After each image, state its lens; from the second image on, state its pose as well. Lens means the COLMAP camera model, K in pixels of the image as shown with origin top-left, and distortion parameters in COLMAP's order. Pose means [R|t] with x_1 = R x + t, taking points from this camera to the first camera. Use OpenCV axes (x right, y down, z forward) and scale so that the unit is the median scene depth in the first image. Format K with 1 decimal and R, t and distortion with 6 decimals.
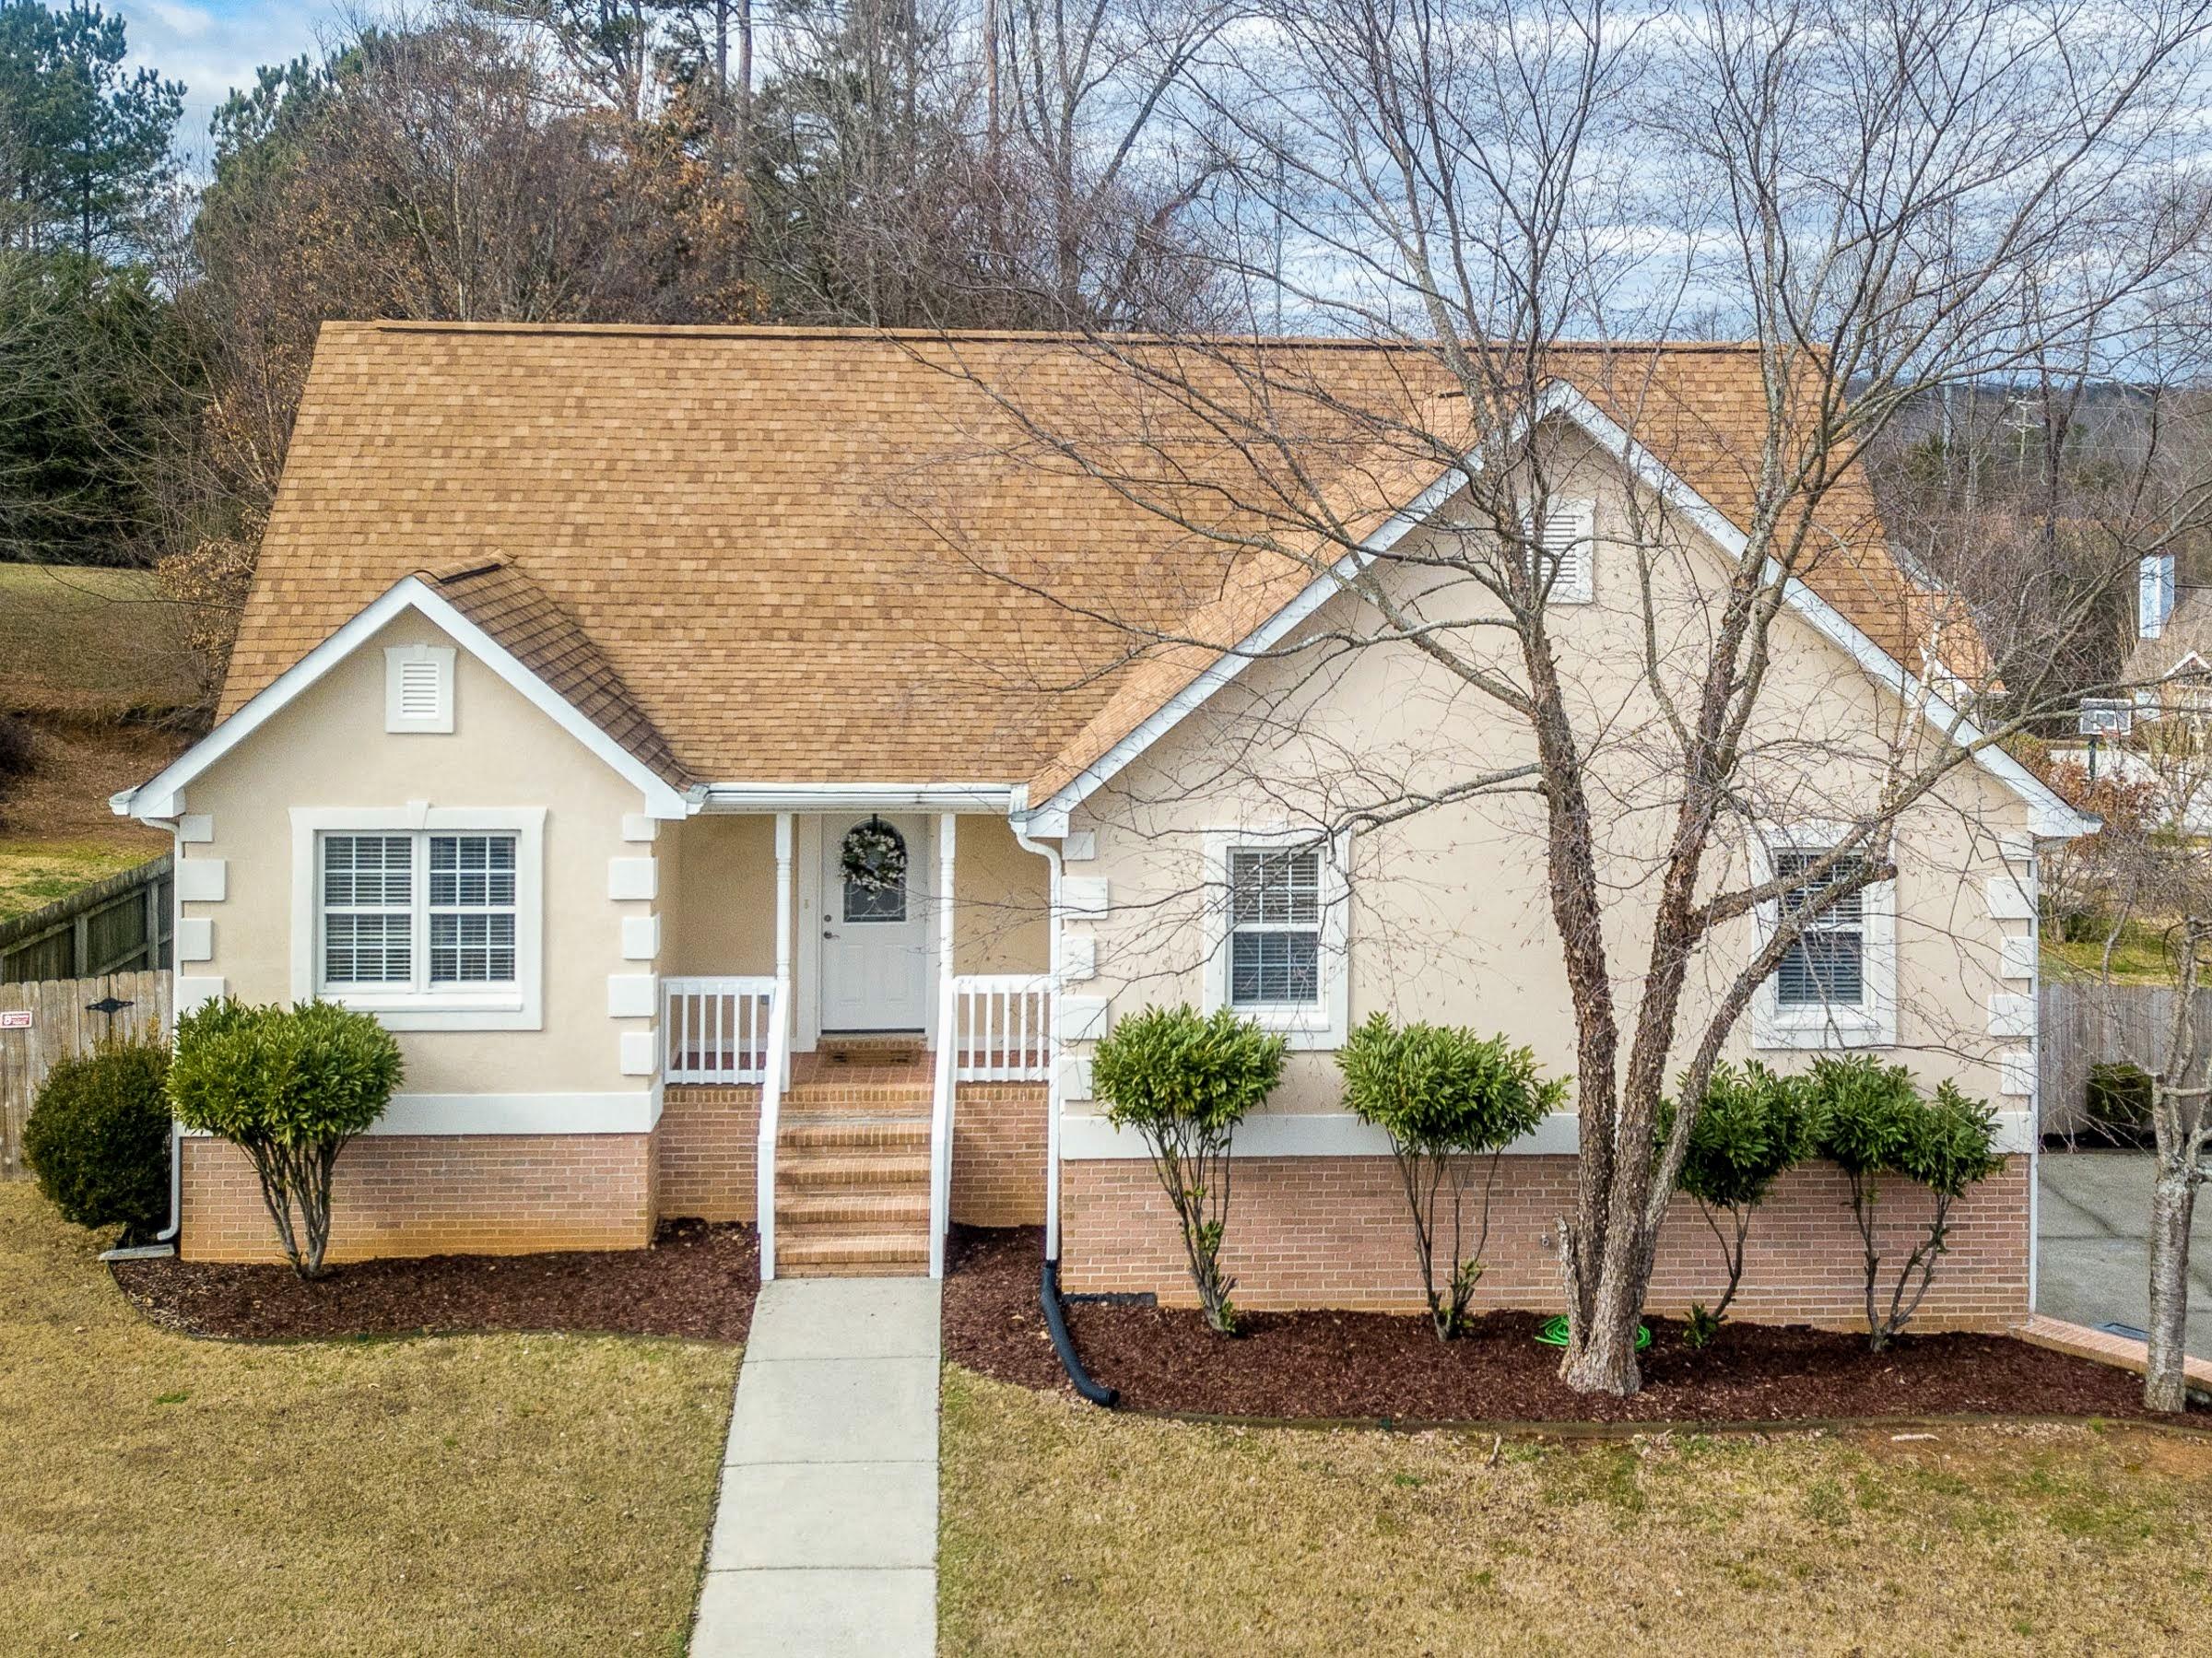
lens RADIAL K [[2660.4, 0, 1062.8], [0, 2660.4, 383.4], [0, 0, 1]] dist [0.001236, 0.018521]
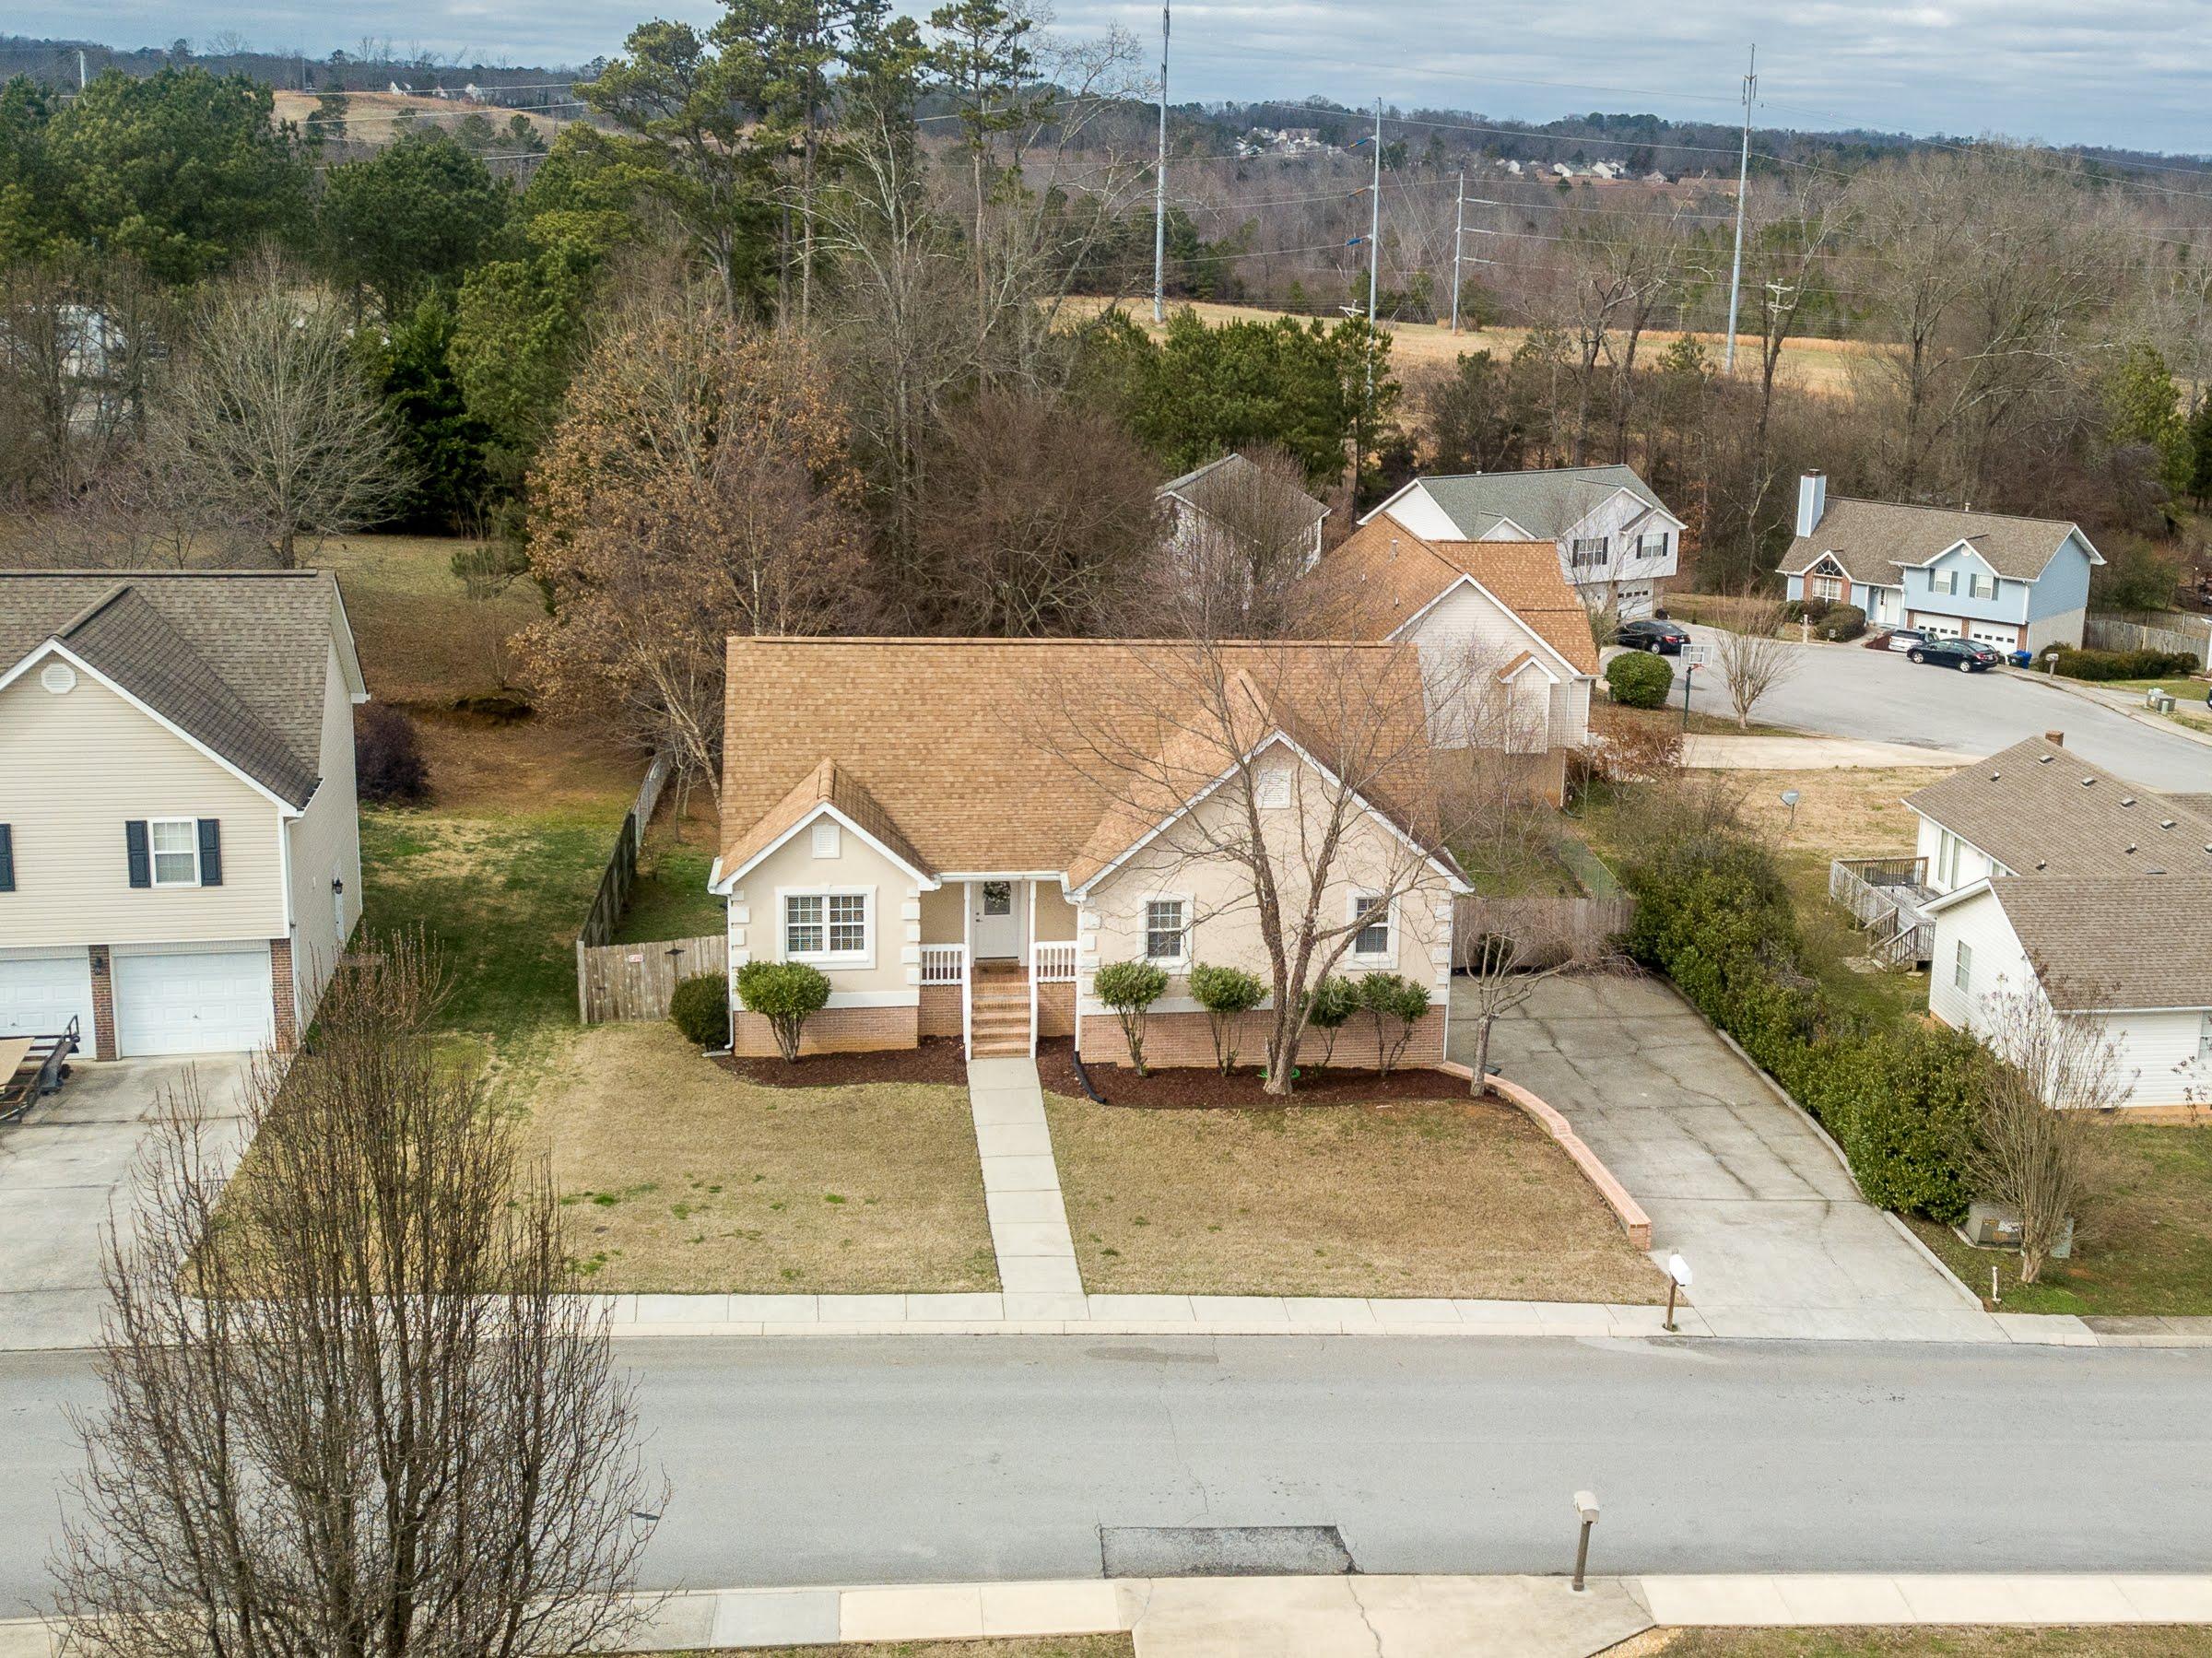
lens RADIAL K [[2493.9, 0, 1243.6], [0, 2493.9, 731.7], [0, 0, 1]] dist [-0.012414, -0.032581]
pose [[0.993714, -0.005365, 0.111817, -0.118014], [-0.020223, 0.973815, 0.226442, -0.555080], [-0.110104, -0.227280, 0.967585, -1.370951]]
